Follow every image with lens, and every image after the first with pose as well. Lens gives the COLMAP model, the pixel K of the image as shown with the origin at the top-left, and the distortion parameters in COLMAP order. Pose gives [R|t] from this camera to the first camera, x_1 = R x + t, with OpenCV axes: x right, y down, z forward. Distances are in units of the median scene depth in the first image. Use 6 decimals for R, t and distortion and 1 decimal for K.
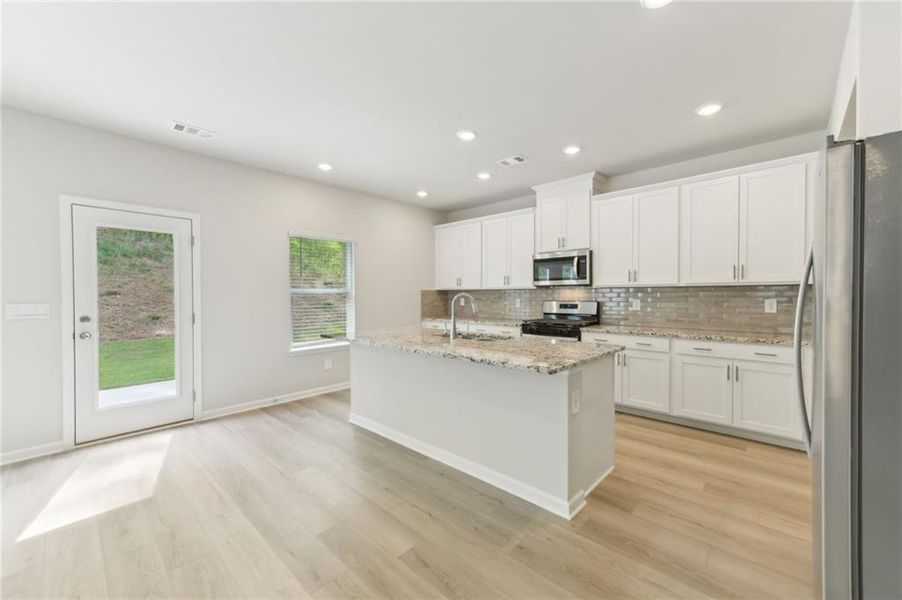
lens RADIAL K [[359.2, 0, 453.0], [0, 359.2, 298.2], [0, 0, 1]] dist [0.017762, -0.000749]
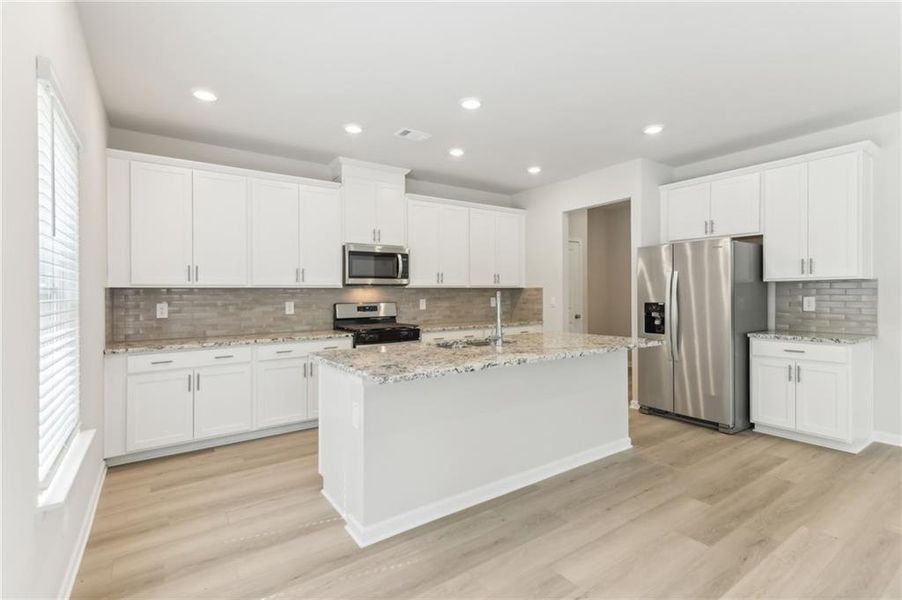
lens RADIAL K [[427.9, 0, 464.3], [0, 427.9, 299.0], [0, 0, 1]] dist [0.007320, 0.000953]
pose [[0.198099, -0.009492, 0.980136, -0.722145], [0.018613, 0.999809, 0.005920, -0.003054], [-0.980005, 0.017071, 0.198238, 0.632037]]
